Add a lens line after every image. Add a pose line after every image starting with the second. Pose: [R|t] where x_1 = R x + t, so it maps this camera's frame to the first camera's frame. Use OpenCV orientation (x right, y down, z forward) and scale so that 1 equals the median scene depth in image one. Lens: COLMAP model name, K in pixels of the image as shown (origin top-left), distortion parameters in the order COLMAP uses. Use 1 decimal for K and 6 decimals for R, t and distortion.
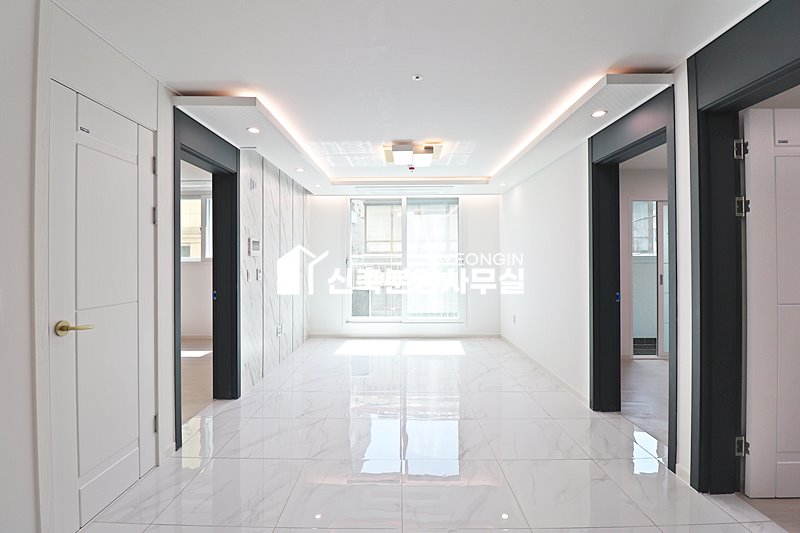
lens RADIAL K [[369.4, 0, 396.6], [0, 369.4, 257.9], [0, 0, 1]] dist [-0.000883, -0.014614]
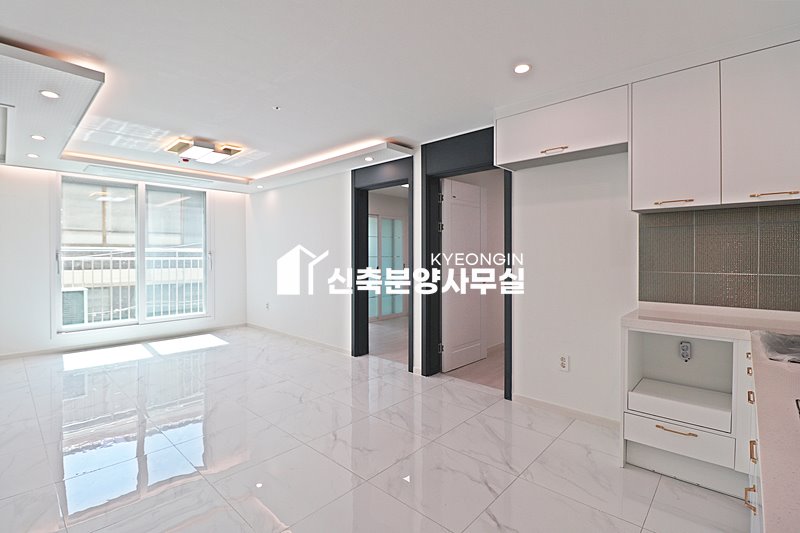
lens RADIAL K [[374.7, 0, 398.5], [0, 374.7, 256.7], [0, 0, 1]] dist [0.002204, -0.015542]
pose [[0.668436, -0.000160, 0.743770, -0.395838], [-0.006652, 0.999959, 0.006194, 0.004982], [-0.743740, -0.009088, 0.668407, -0.107584]]
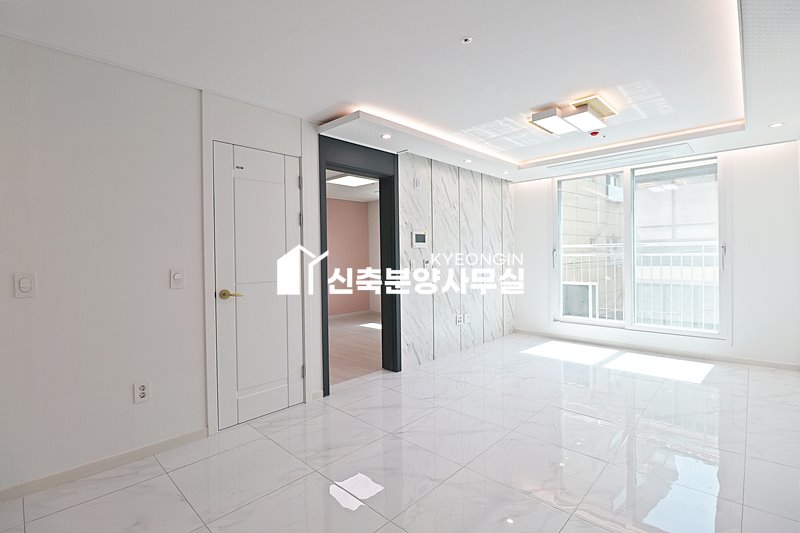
lens RADIAL K [[374.7, 0, 398.5], [0, 374.7, 256.7], [0, 0, 1]] dist [0.002204, -0.015542]
pose [[0.726956, -0.006032, -0.686658, 0.353785], [0.015944, 0.999840, 0.008096, 0.012142], [0.686499, -0.016833, 0.726936, 0.149187]]
